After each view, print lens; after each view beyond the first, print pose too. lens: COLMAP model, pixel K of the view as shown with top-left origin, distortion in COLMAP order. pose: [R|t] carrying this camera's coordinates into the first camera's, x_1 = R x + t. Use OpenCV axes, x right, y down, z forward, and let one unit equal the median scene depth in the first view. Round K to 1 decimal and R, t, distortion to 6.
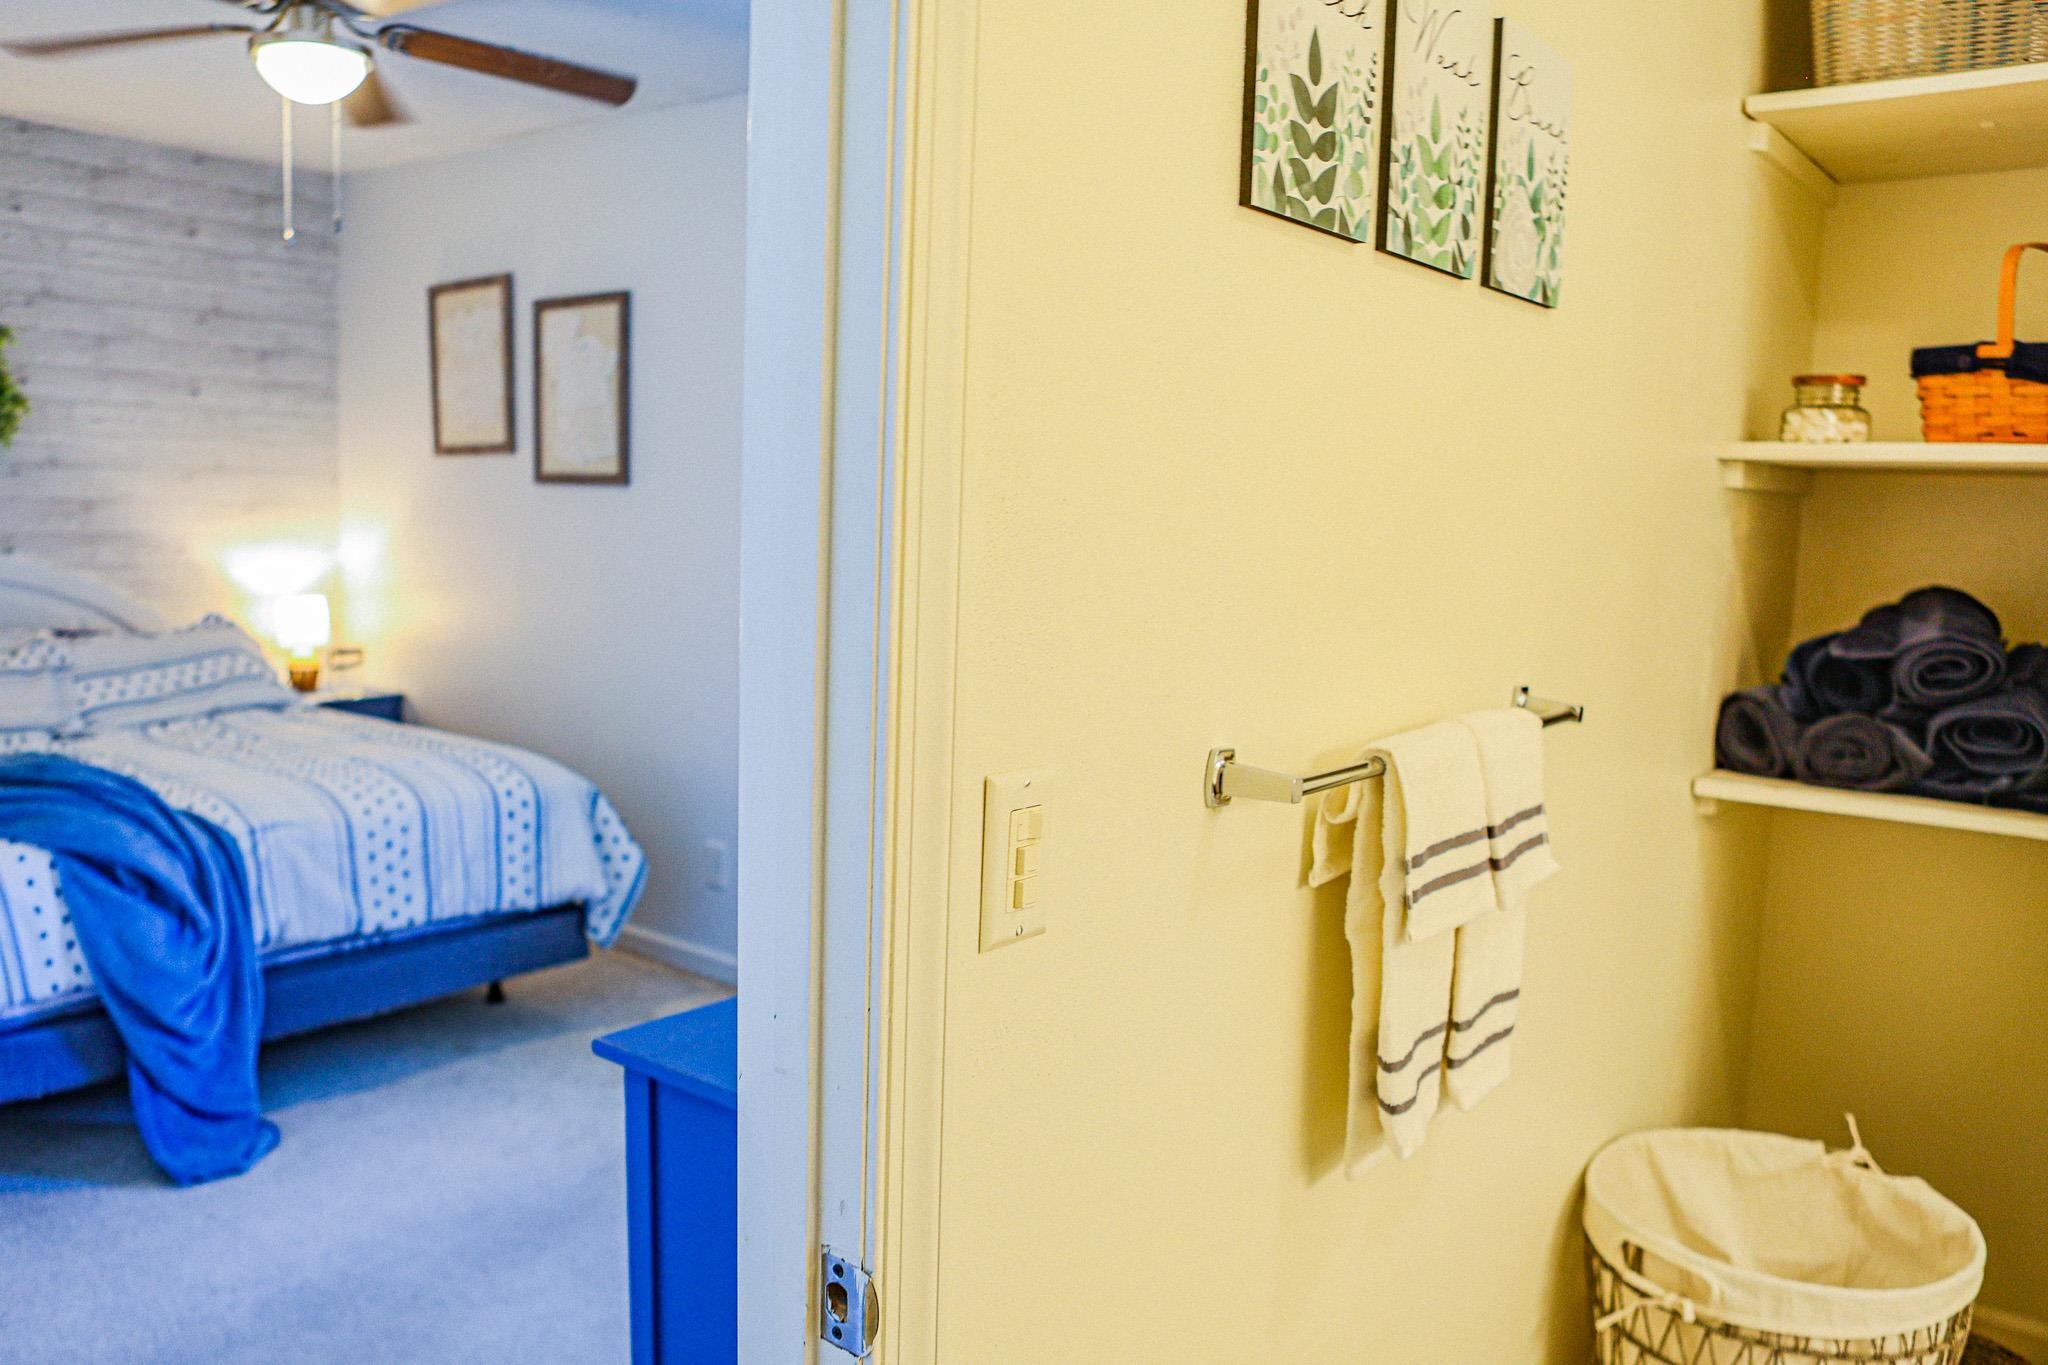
lens RADIAL K [[1583.6, 0, 1030.9], [0, 1583.6, 698.3], [0, 0, 1]] dist [-0.094437, 0.063360]
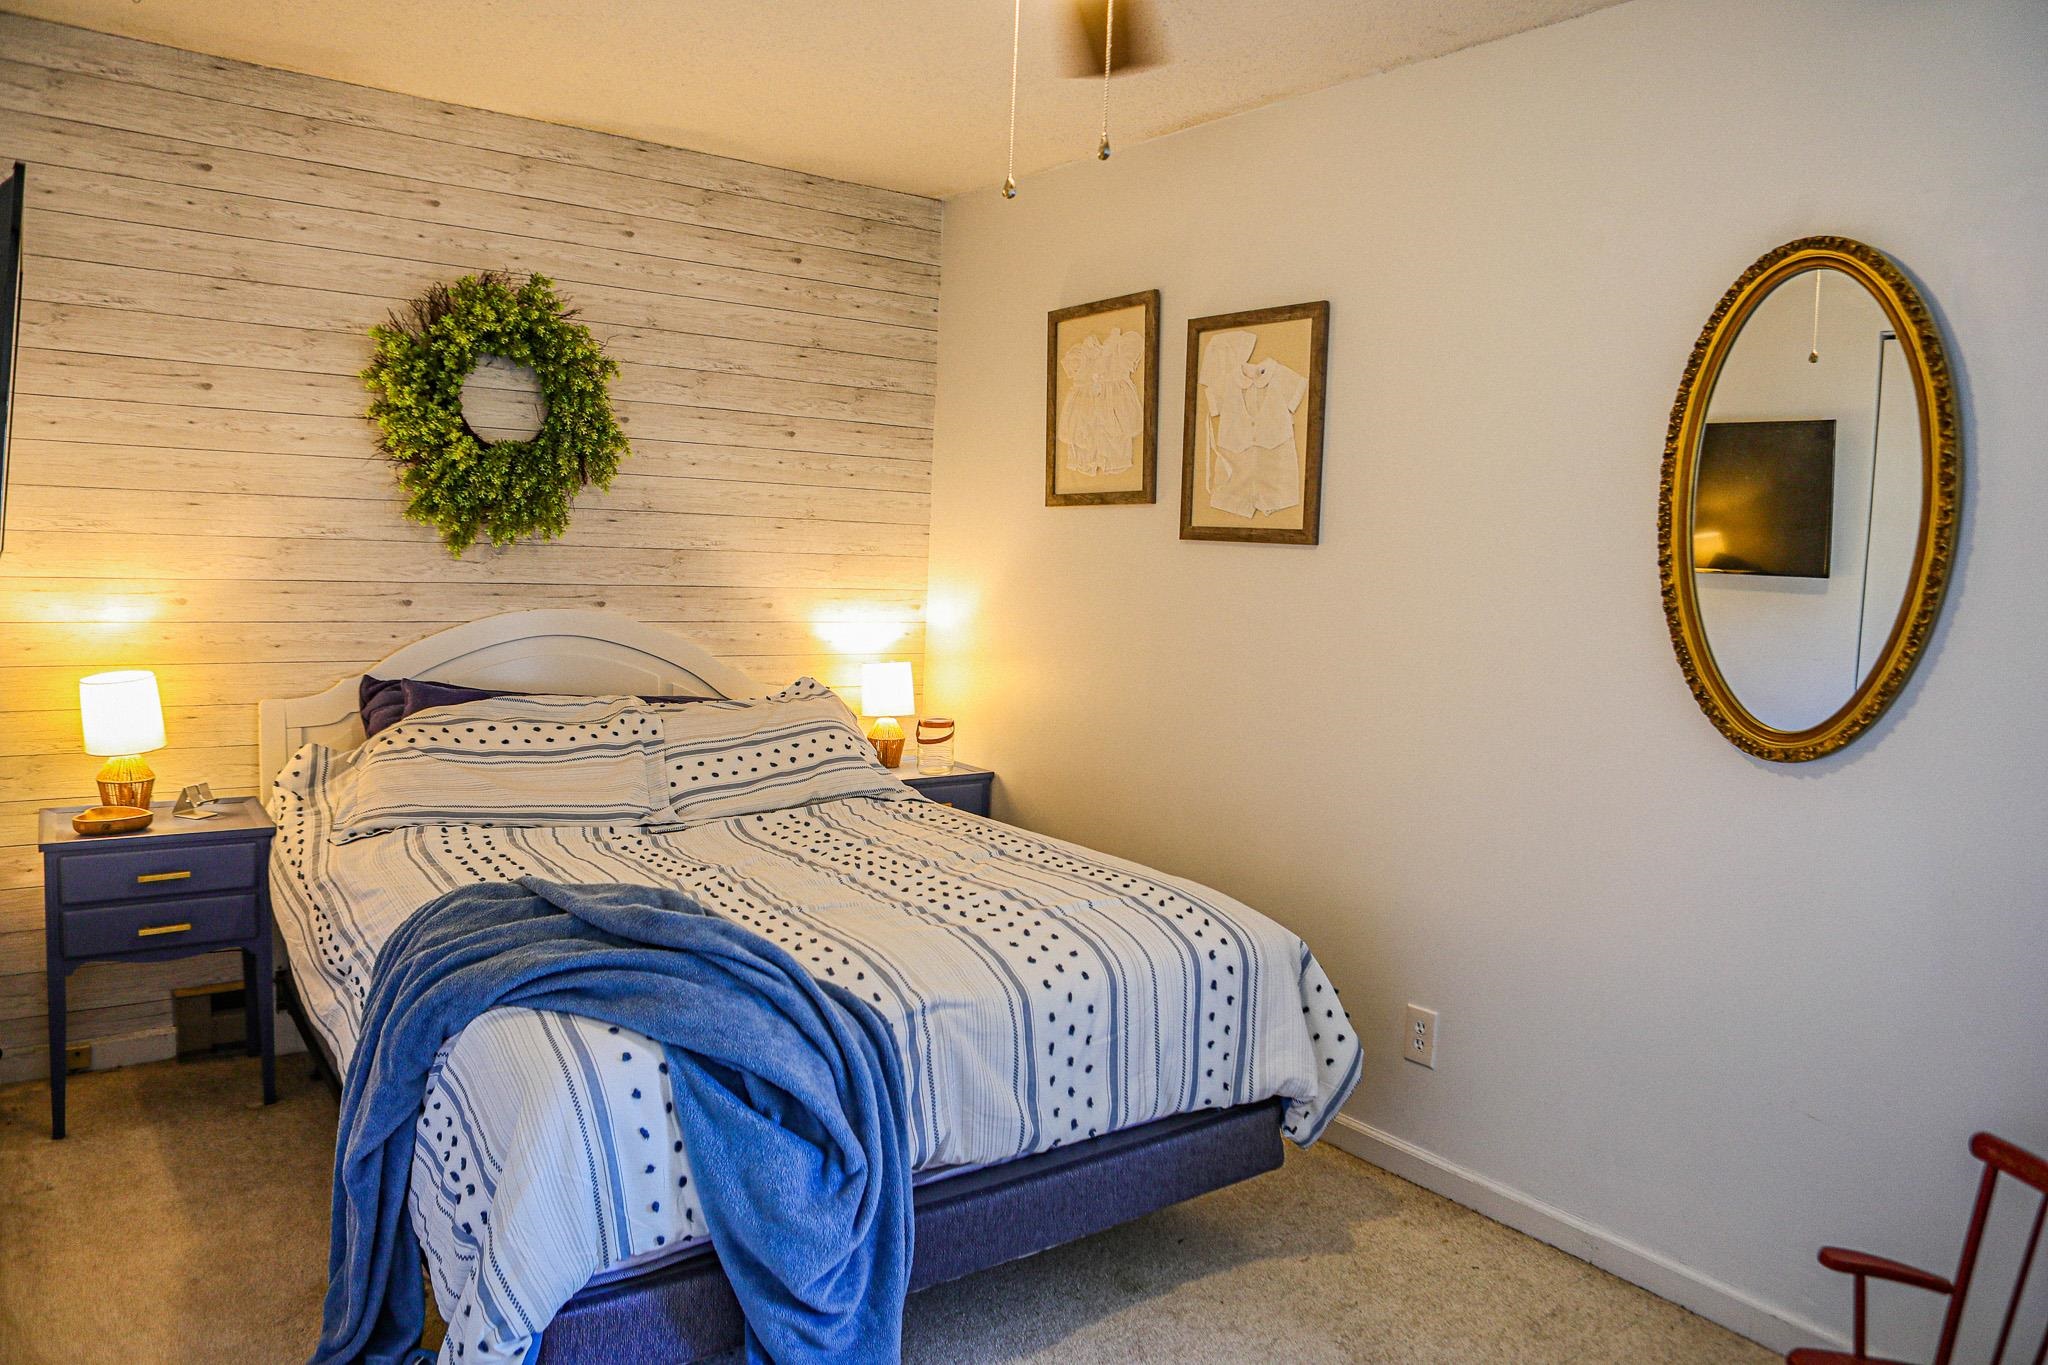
lens RADIAL K [[1411.0, 0, 1026.5], [0, 1411.0, 683.8], [0, 0, 1]] dist [-0.102510, 0.072268]
pose [[0.963322, 0.036151, -0.265904, -0.220305], [-0.045130, 0.998596, -0.027735, -0.041127], [0.264528, 0.038718, 0.963601, 0.296910]]
